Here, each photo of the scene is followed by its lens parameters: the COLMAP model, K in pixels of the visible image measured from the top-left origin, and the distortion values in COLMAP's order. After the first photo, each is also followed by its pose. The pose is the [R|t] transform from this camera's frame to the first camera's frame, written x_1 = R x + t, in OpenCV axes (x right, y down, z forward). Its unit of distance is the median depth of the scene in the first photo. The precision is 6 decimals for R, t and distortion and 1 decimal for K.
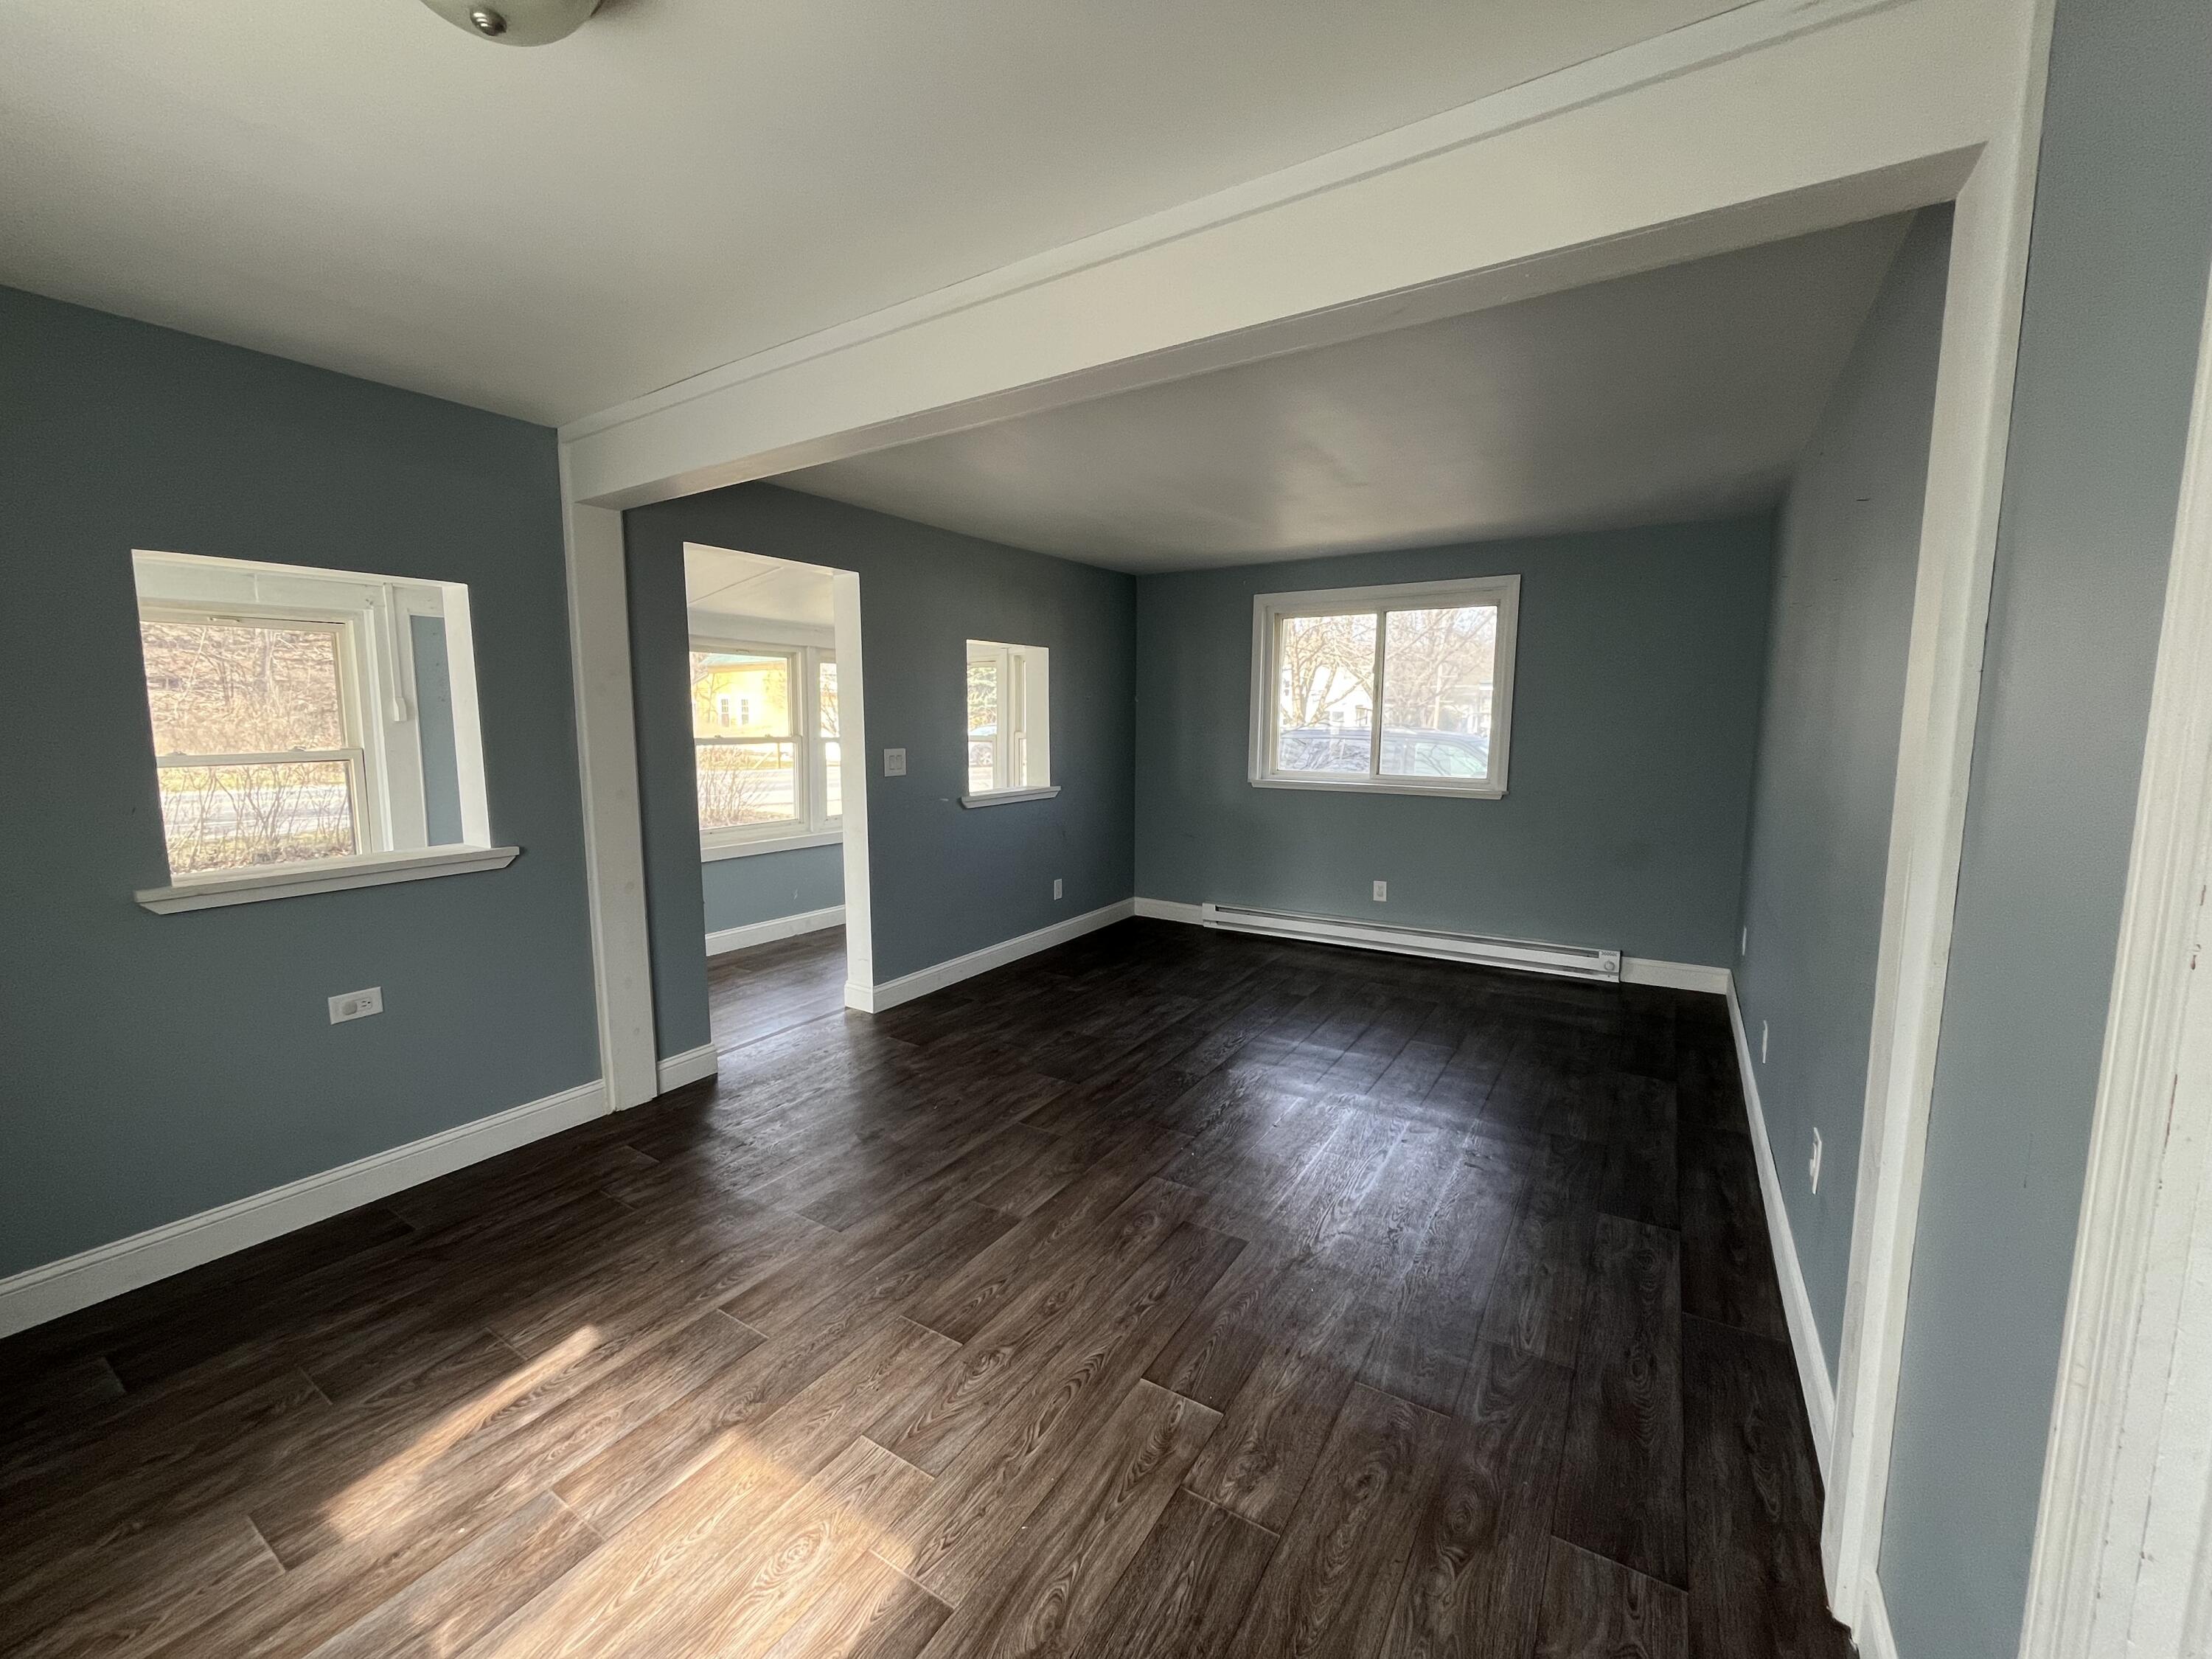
lens RADIAL K [[889.1, 0, 1106.0], [0, 889.1, 829.5], [0, 0, 1]] dist [-0.003450, -0.000233]
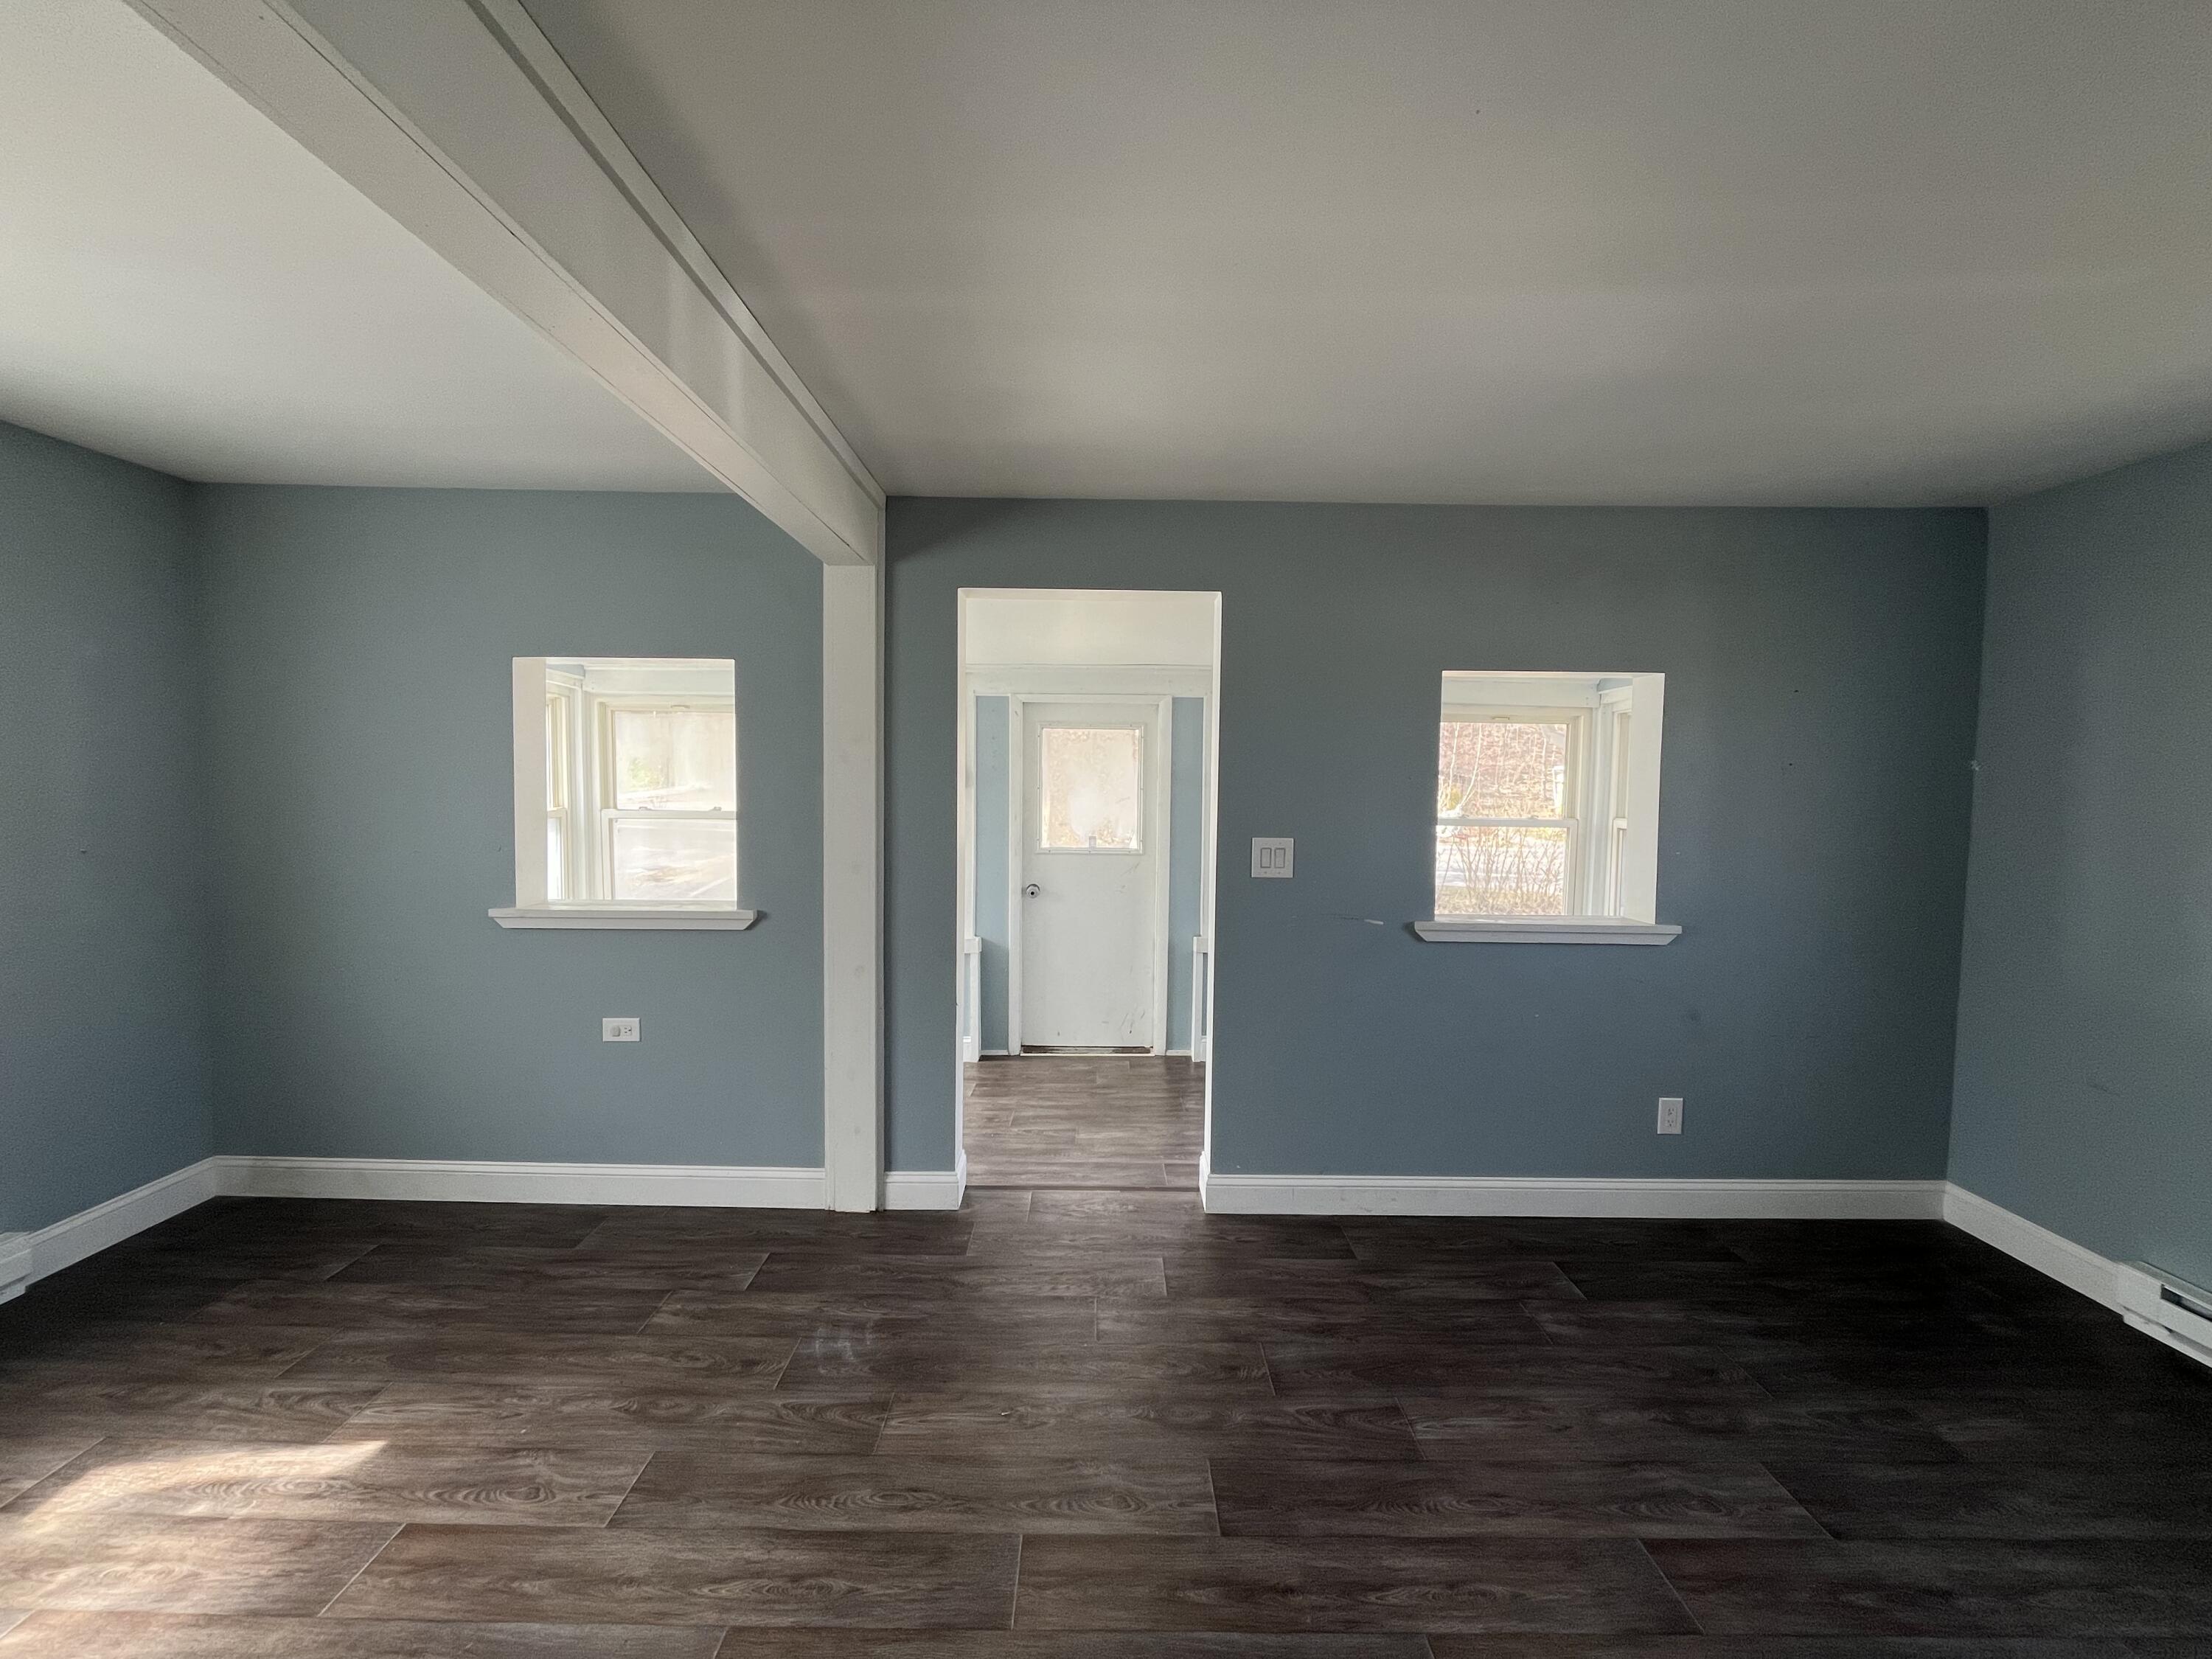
lens RADIAL K [[883.9, 0, 1097.5], [0, 883.9, 772.0], [0, 0, 1]] dist [-0.003940, -0.000770]
pose [[0.531053, -0.010760, -0.847270, 0.375825], [-0.119530, 0.988969, -0.087479, -0.085793], [0.838865, 0.147730, 0.523909, 0.678395]]
